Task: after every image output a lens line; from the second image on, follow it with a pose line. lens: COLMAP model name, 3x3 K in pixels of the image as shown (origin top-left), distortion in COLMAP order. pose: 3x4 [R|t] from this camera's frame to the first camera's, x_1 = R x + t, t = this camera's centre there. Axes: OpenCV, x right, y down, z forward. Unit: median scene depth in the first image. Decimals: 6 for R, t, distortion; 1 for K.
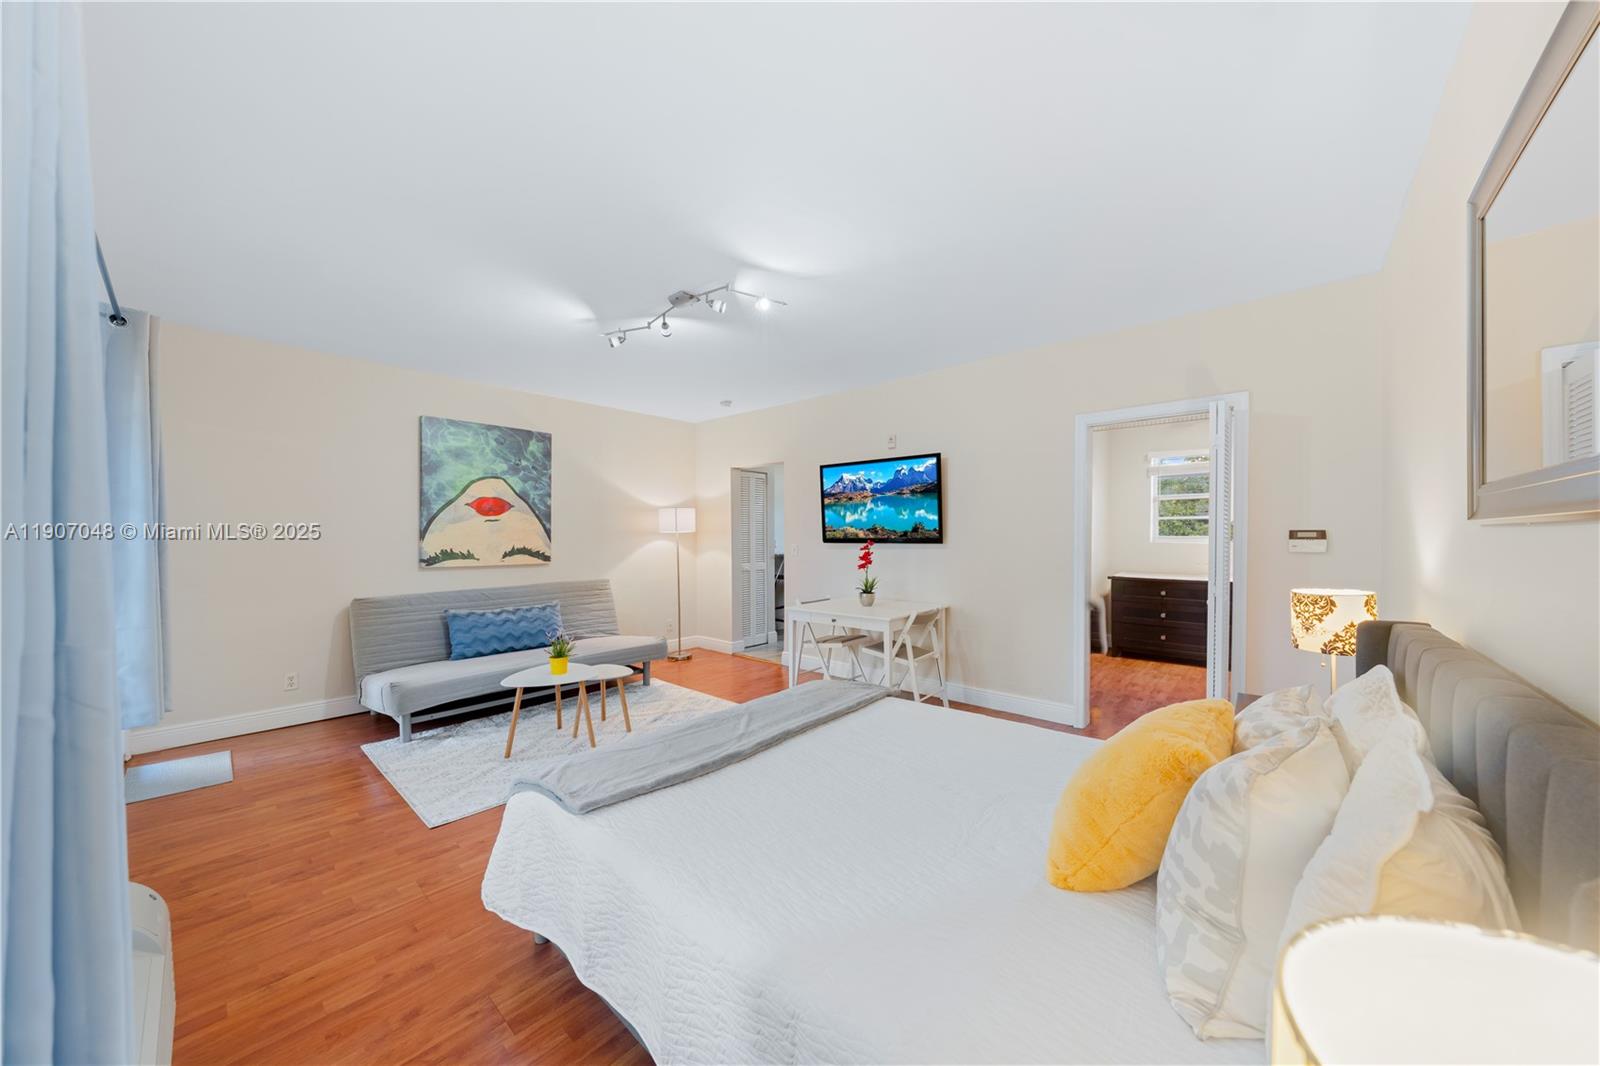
lens RADIAL K [[548.4, 0, 791.0], [0, 548.4, 541.9], [0, 0, 1]] dist [-0.006849, 0.000766]
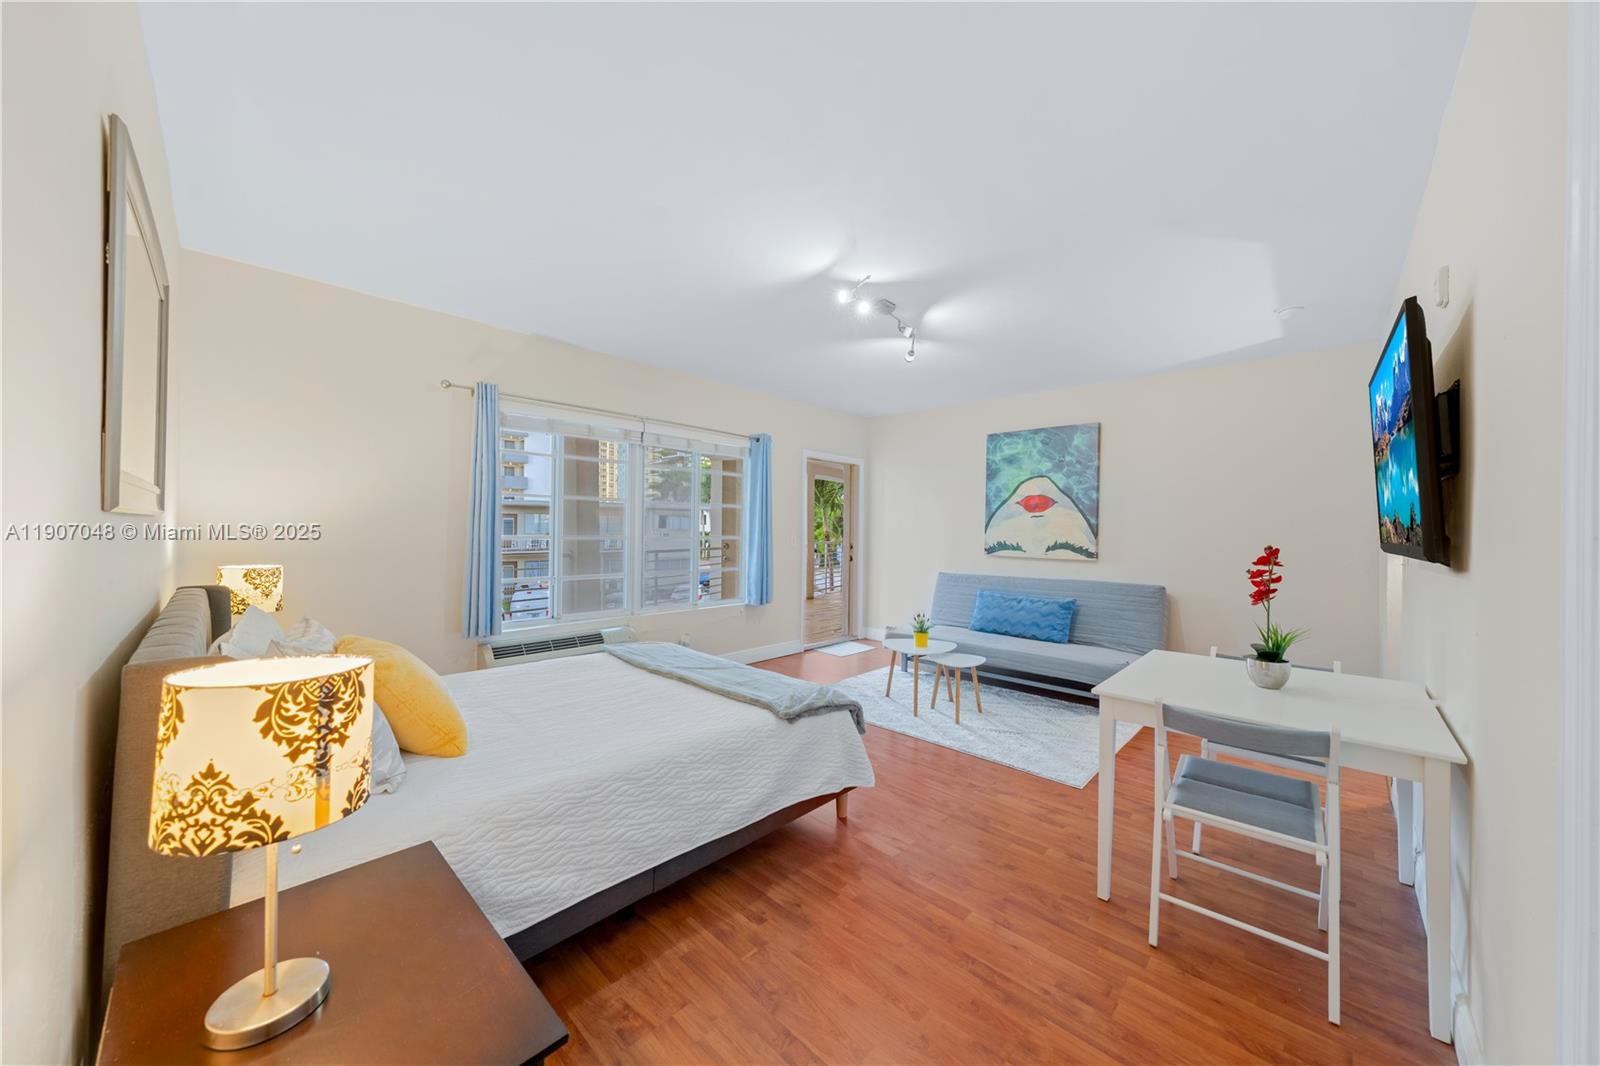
lens RADIAL K [[548.4, 0, 801.2], [0, 548.4, 532.3], [0, 0, 1]] dist [-0.006849, 0.000766]
pose [[-0.028245, 0.011182, -0.999538, 0.557167], [-0.025109, 0.999614, 0.011893, -0.009006], [0.999286, 0.025433, -0.027953, 0.565316]]
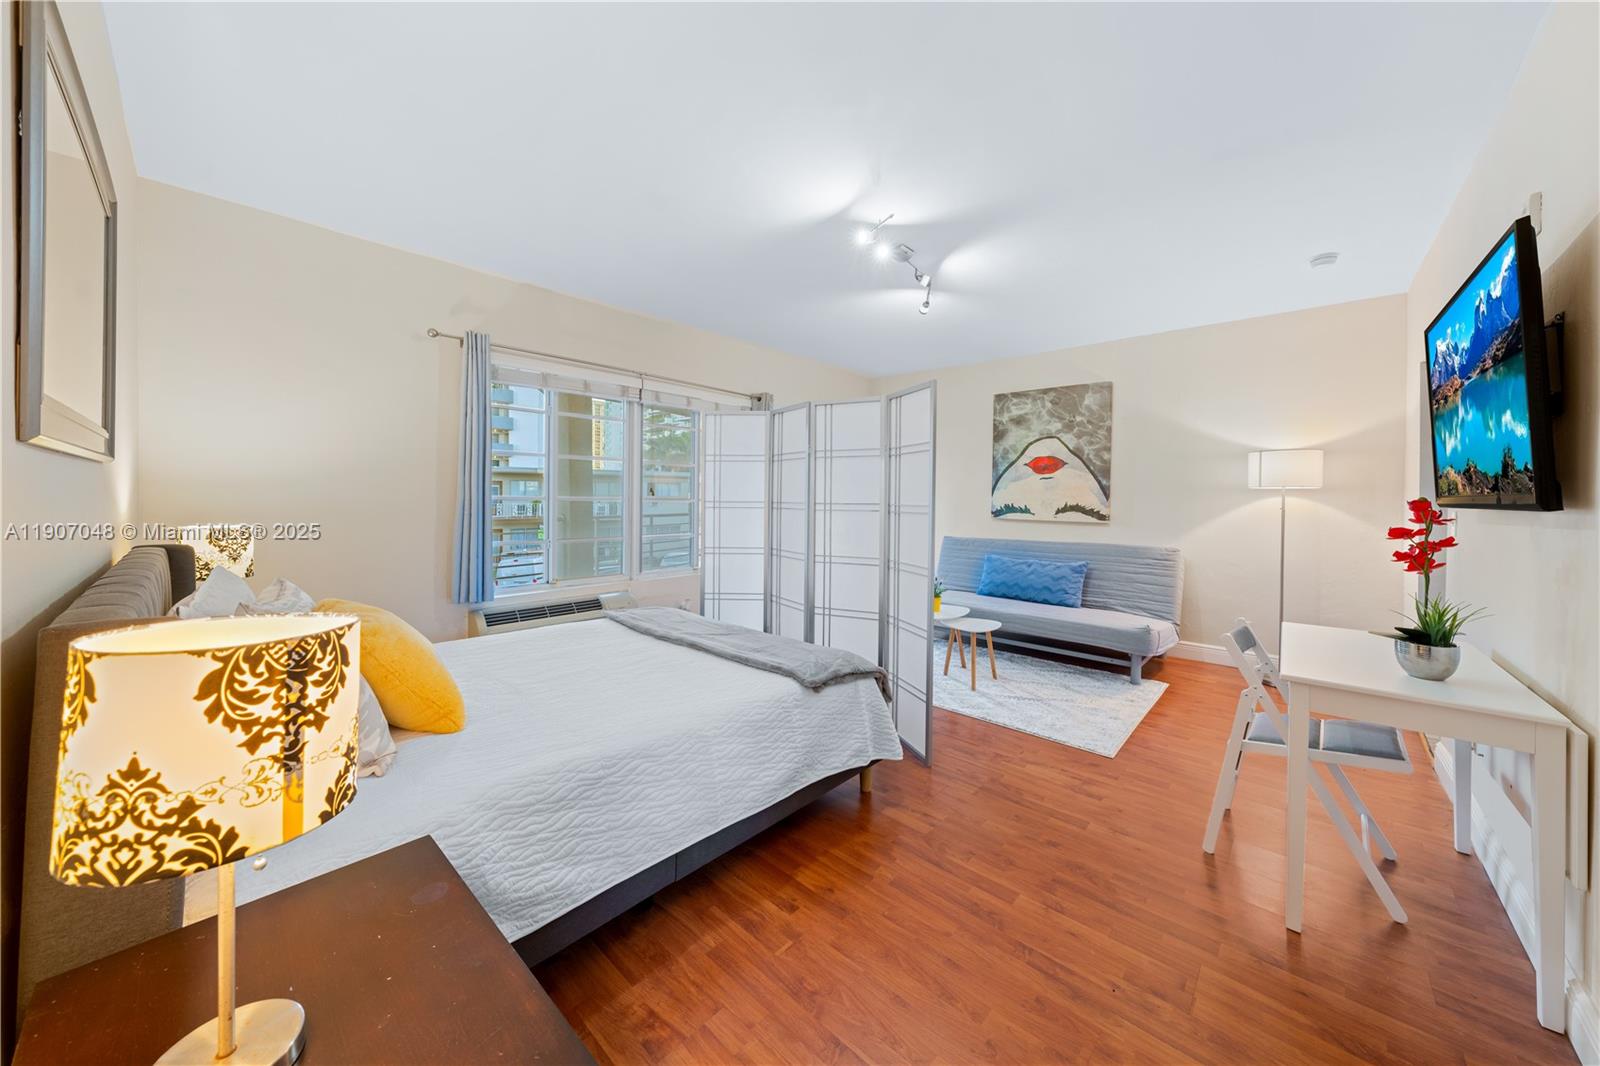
lens RADIAL K [[548.4, 0, 800.4], [0, 548.4, 506.2], [0, 0, 1]] dist [-0.006849, 0.000766]
pose [[-0.007303, 0.021221, -0.999748, 0.521192], [-0.024910, 0.999461, 0.021397, 0.003896], [0.999663, 0.025060, -0.006771, 0.534421]]
